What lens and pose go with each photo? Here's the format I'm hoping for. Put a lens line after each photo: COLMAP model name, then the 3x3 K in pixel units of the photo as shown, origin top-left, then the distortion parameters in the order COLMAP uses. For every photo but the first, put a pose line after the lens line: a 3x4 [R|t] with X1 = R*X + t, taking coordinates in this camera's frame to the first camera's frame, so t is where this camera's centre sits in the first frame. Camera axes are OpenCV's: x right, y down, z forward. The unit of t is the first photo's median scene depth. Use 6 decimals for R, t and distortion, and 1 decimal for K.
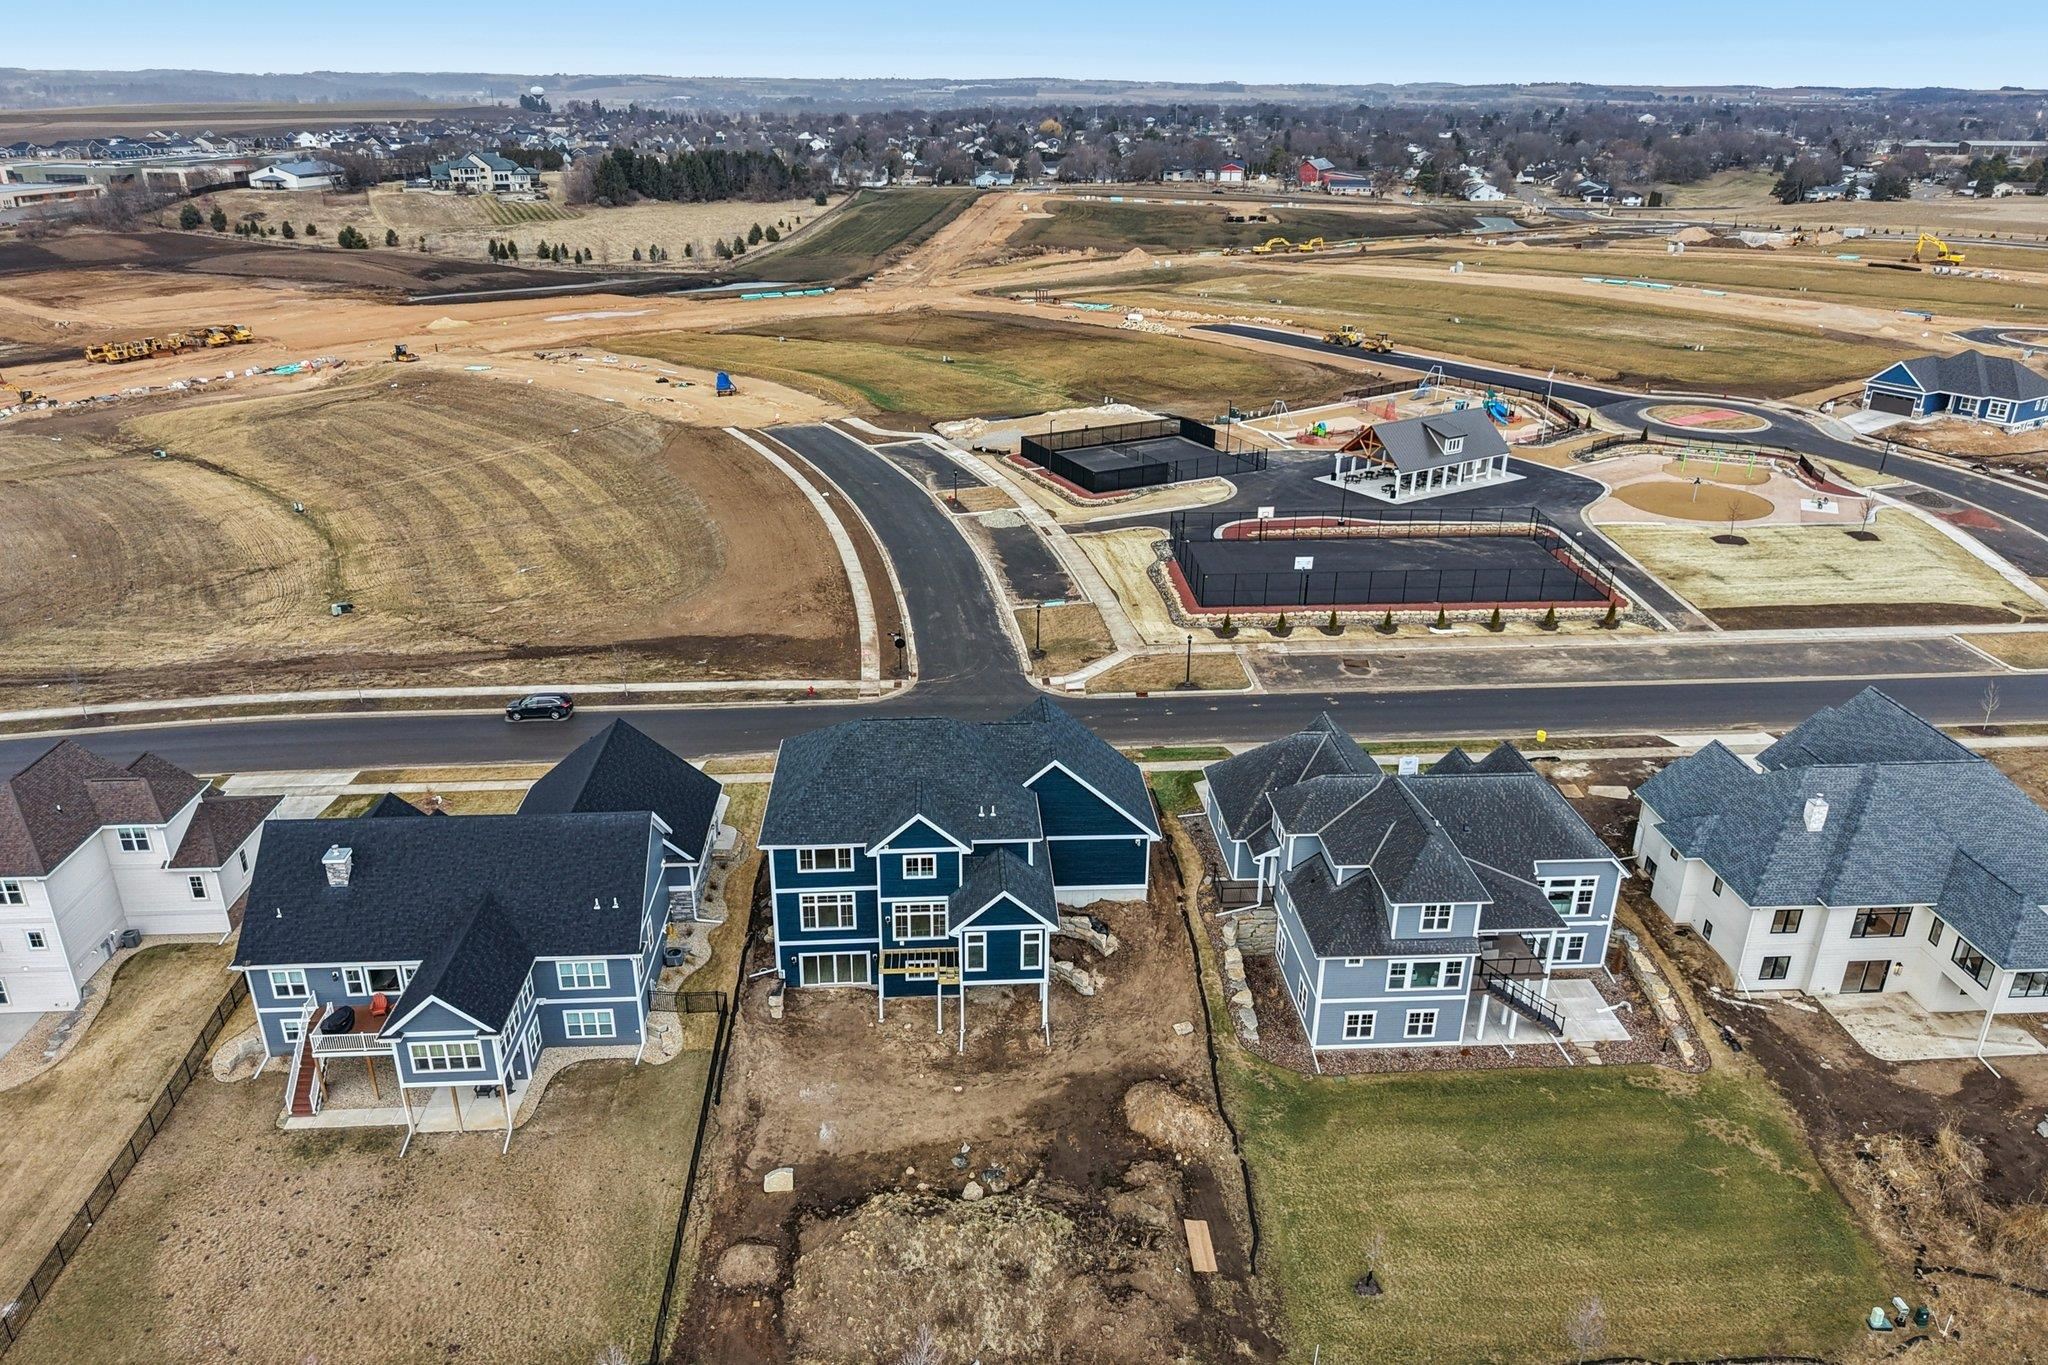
lens RADIAL K [[1395.8, 0, 1033.2], [0, 1395.8, 683.5], [0, 0, 1]] dist [0.023167, -0.027382]
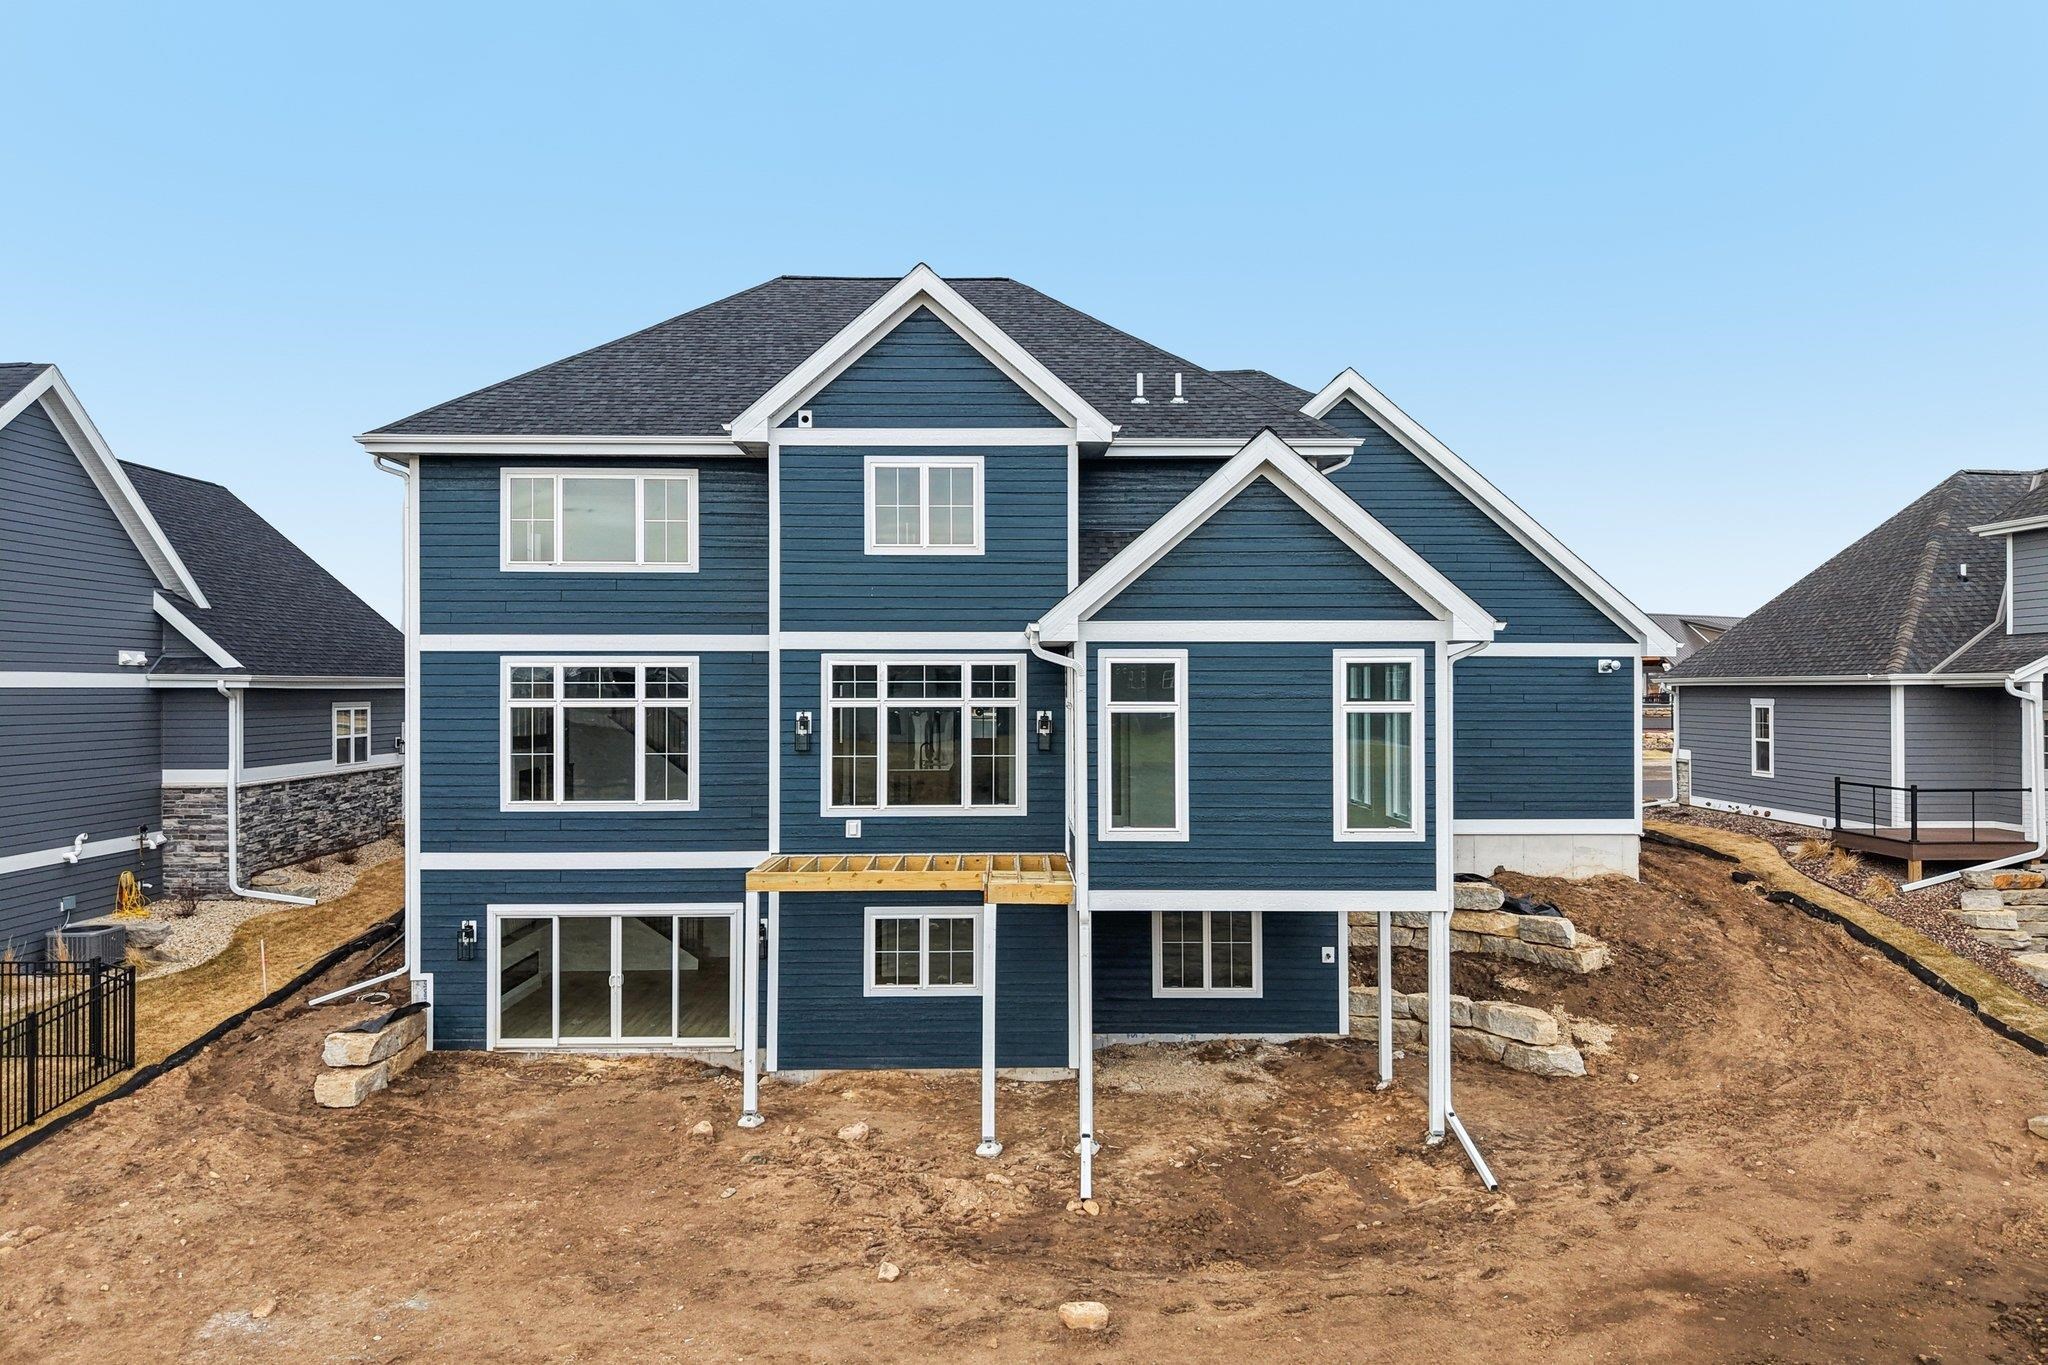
lens RADIAL K [[1402.7, 0, 1020.2], [0, 1402.7, 650.4], [0, 0, 1]] dist [0.006201, -0.002736]
pose [[0.998691, -0.011546, -0.049831, -0.036979], [-0.010138, 0.910196, -0.414054, 0.203720], [0.050137, 0.414017, 0.908887, 0.569937]]
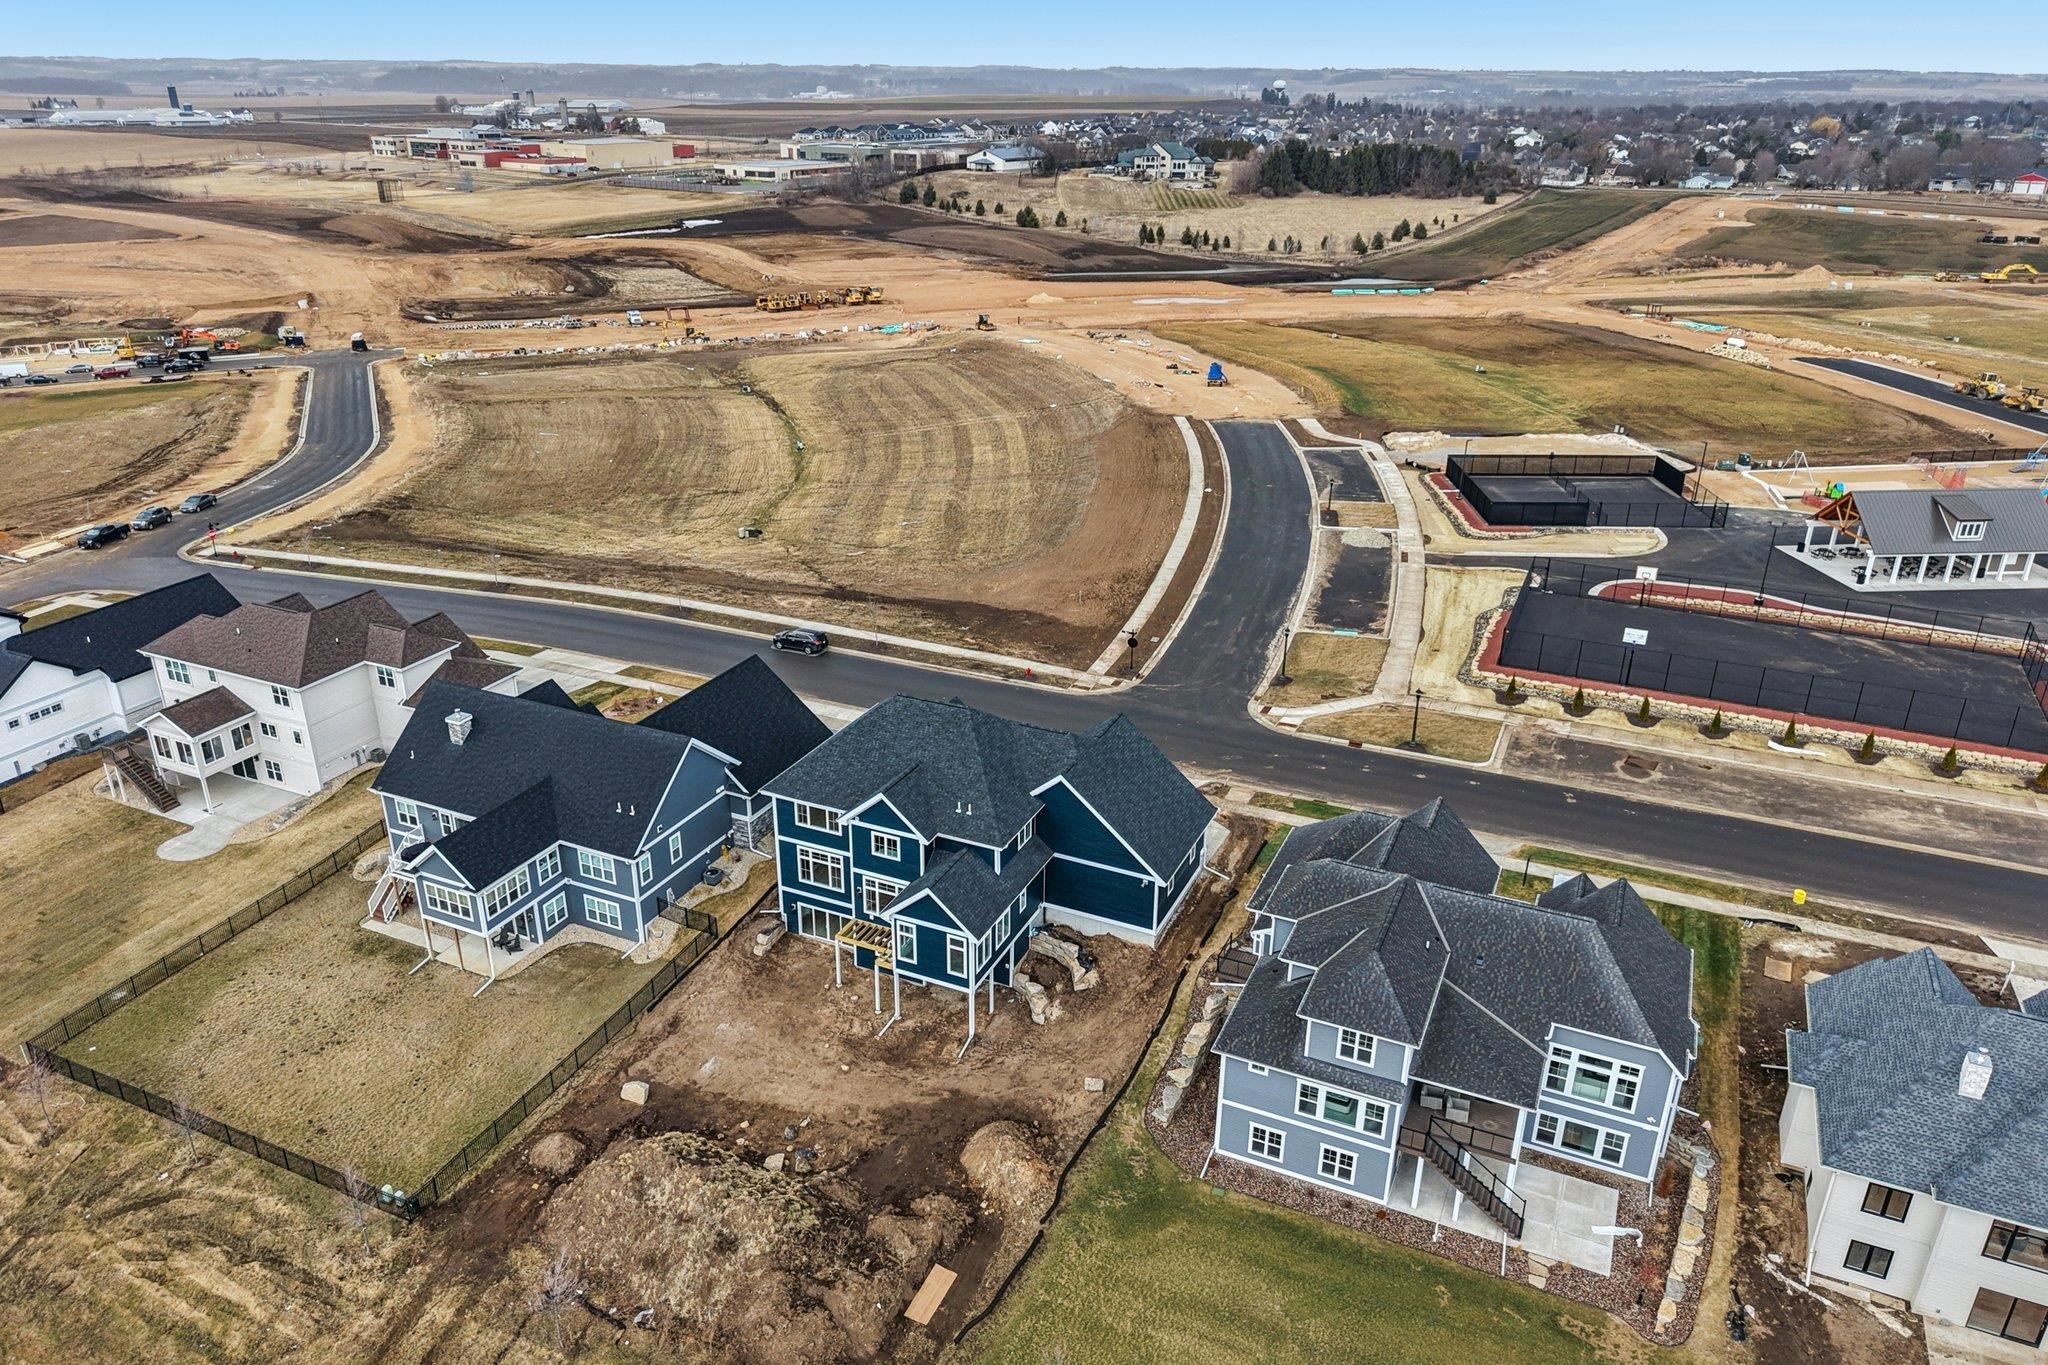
lens RADIAL K [[1406.6, 0, 1024.0], [0, 1406.6, 682.5], [0, 0, 1]] dist [0.016300, -0.017128]
pose [[0.879682, 0.187539, -0.437023, 0.319101], [-0.187237, 0.981319, 0.044223, -0.035767], [0.437153, 0.042925, 0.898362, 0.096439]]
